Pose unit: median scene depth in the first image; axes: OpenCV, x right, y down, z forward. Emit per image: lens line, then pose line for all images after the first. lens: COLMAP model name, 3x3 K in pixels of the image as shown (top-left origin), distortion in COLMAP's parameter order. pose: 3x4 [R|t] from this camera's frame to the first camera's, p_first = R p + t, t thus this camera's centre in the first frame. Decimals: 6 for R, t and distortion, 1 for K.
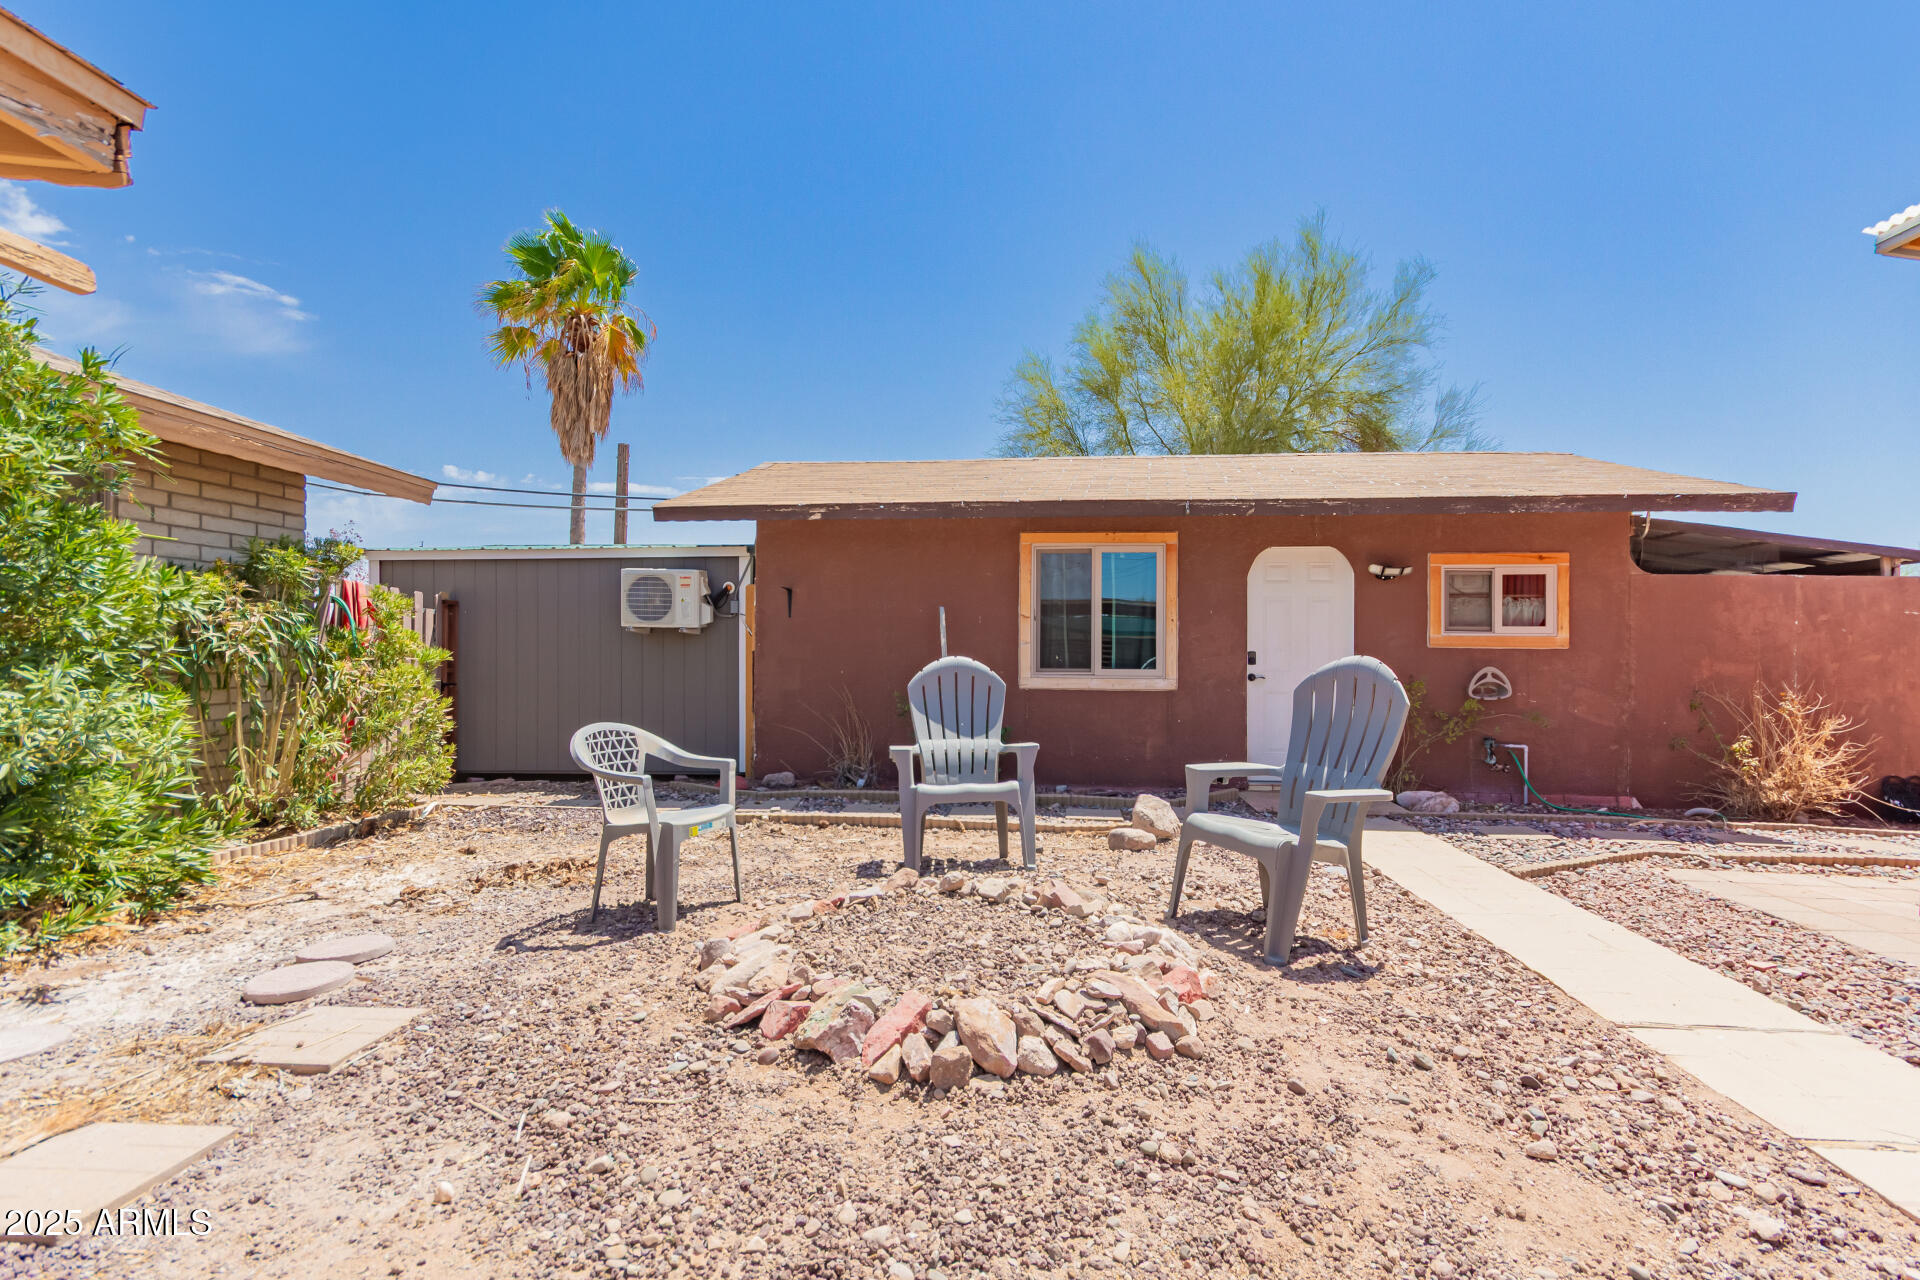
lens RADIAL K [[893.1, 0, 966.0], [0, 893.1, 654.4], [0, 0, 1]] dist [0.002588, 0.000193]
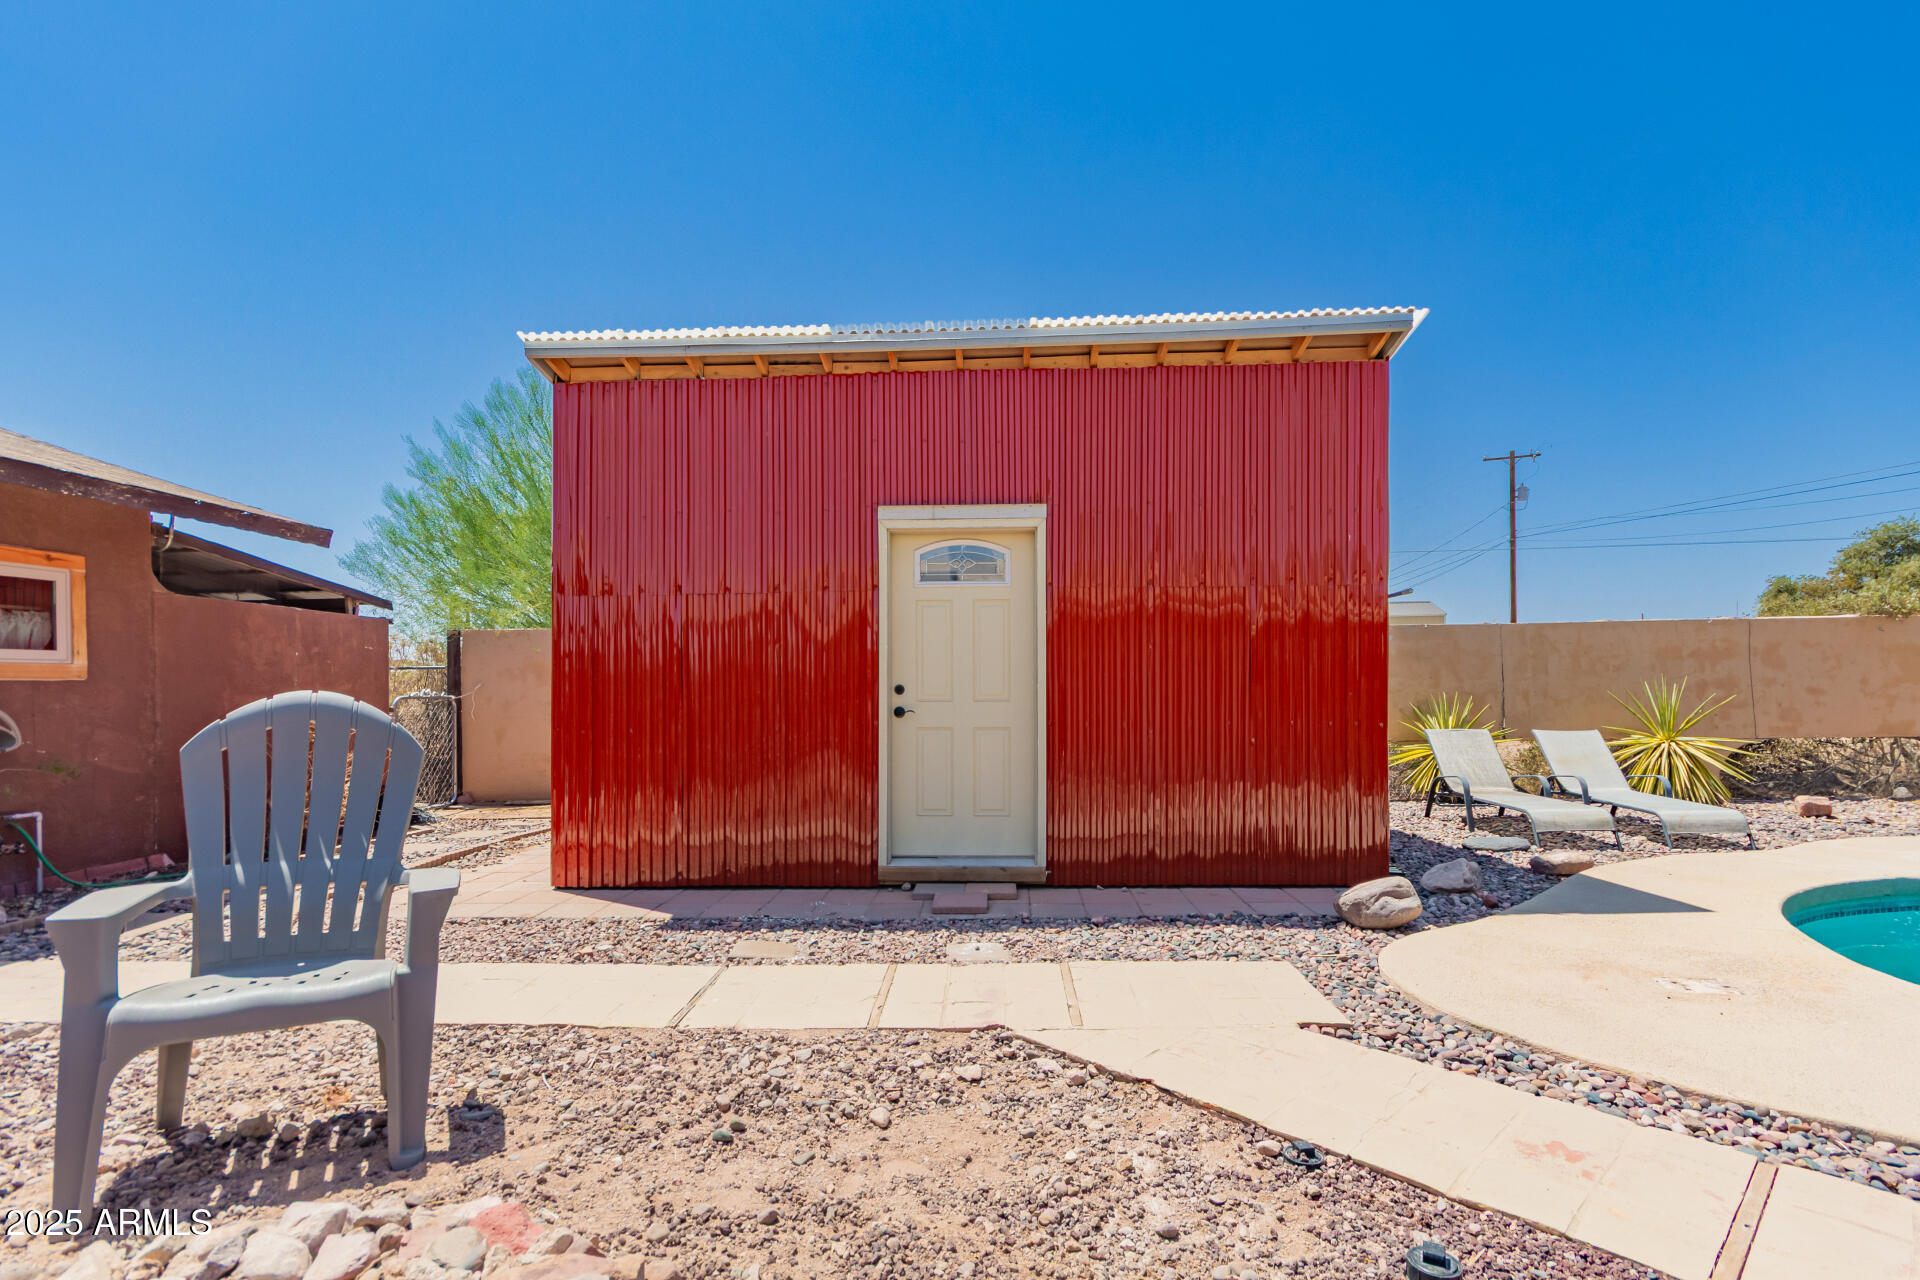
lens RADIAL K [[893.1, 0, 971.9], [0, 893.1, 682.0], [0, 0, 1]] dist [0.002588, 0.000193]
pose [[-0.046101, -0.007129, 0.998911, -0.140141], [0.011192, 0.999908, 0.007653, -0.002011], [-0.998874, 0.011532, -0.046017, 0.266800]]
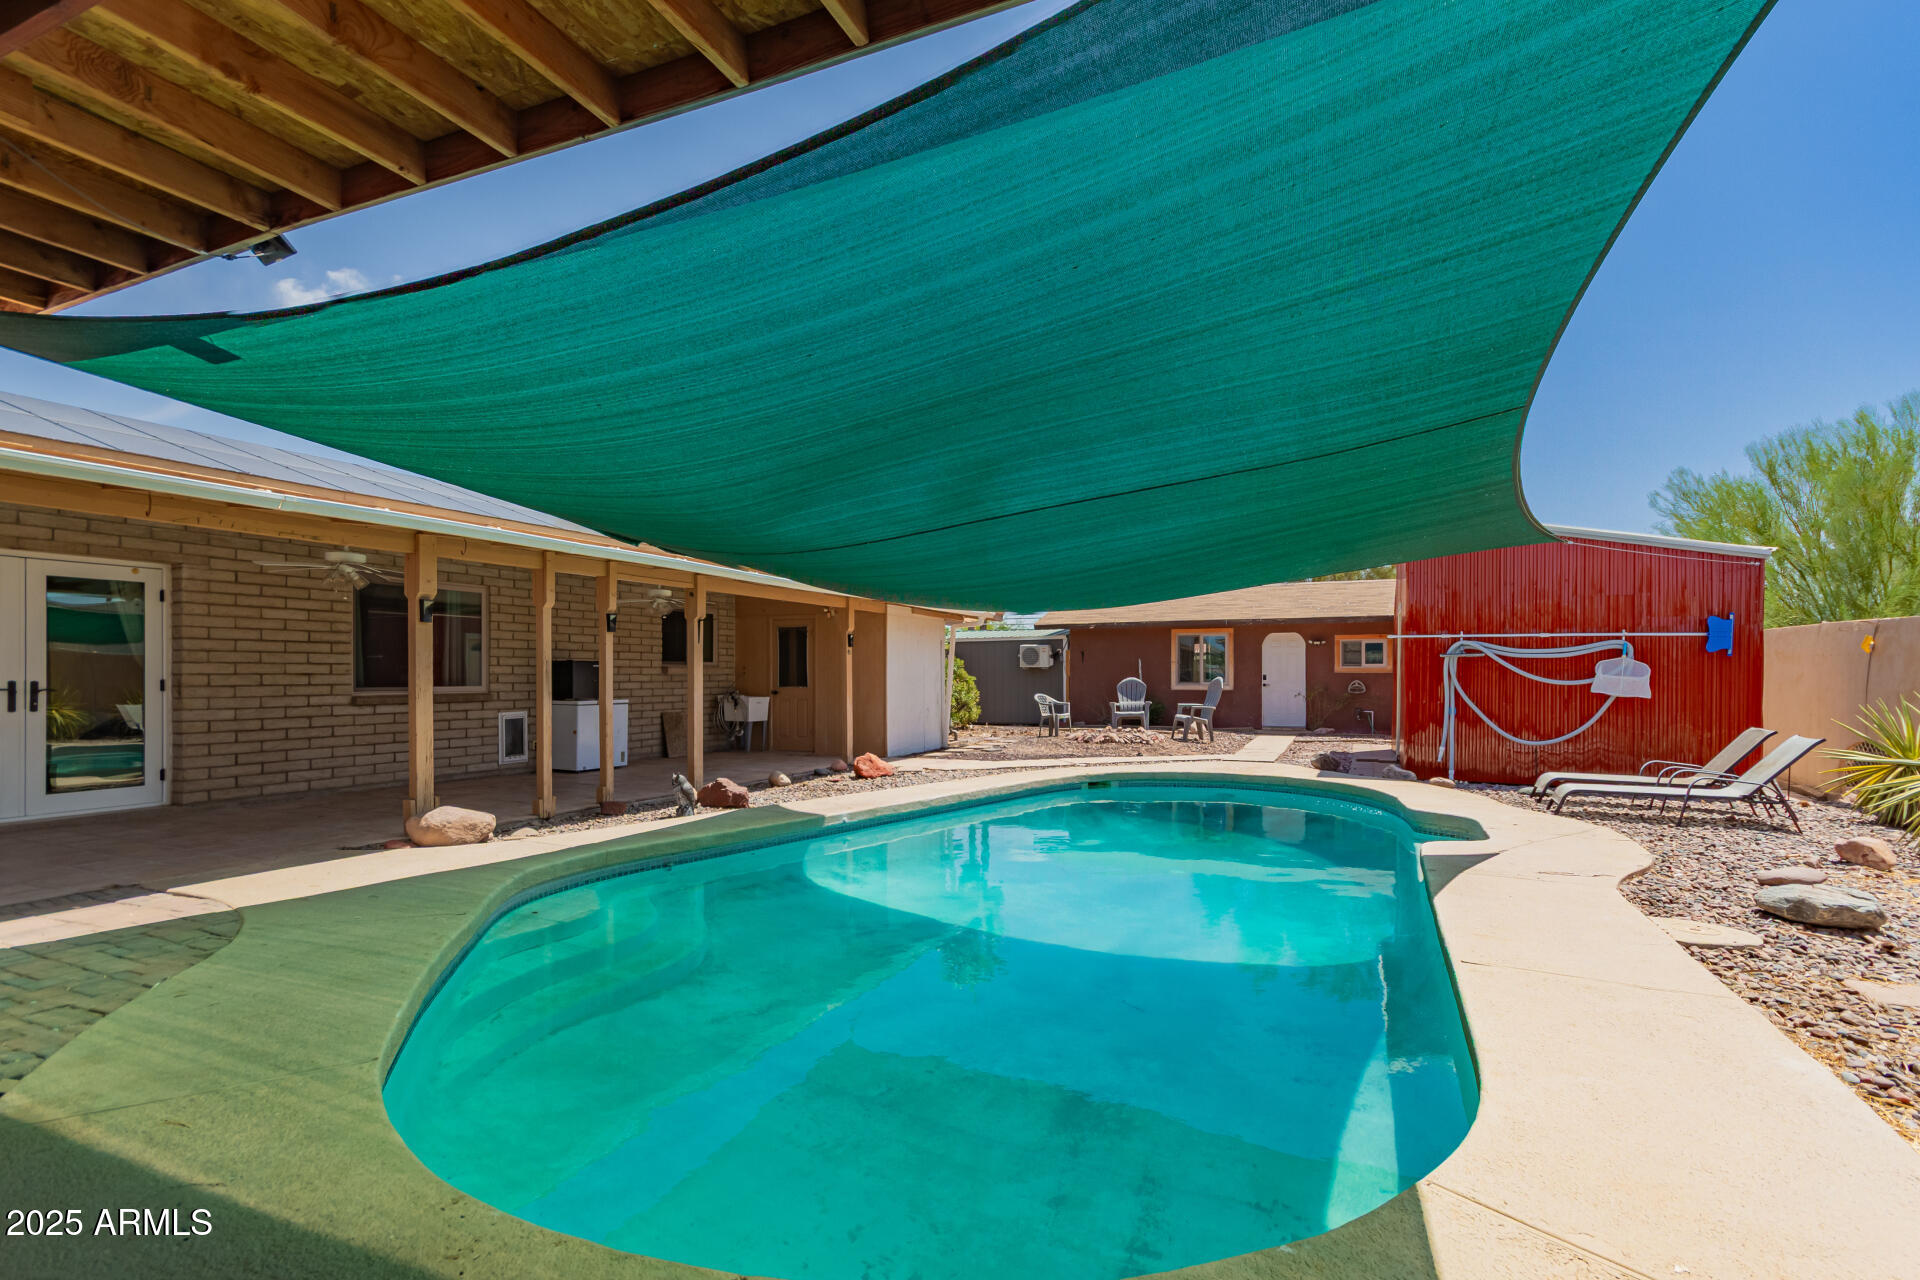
lens RADIAL K [[893.1, 0, 959.5], [0, 893.1, 653.8], [0, 0, 1]] dist [0.002588, 0.000193]
pose [[0.944565, -0.015750, -0.327947, 0.352667], [0.007249, 0.999606, -0.027128, -0.000284], [0.328245, 0.023247, 0.944307, -1.758053]]
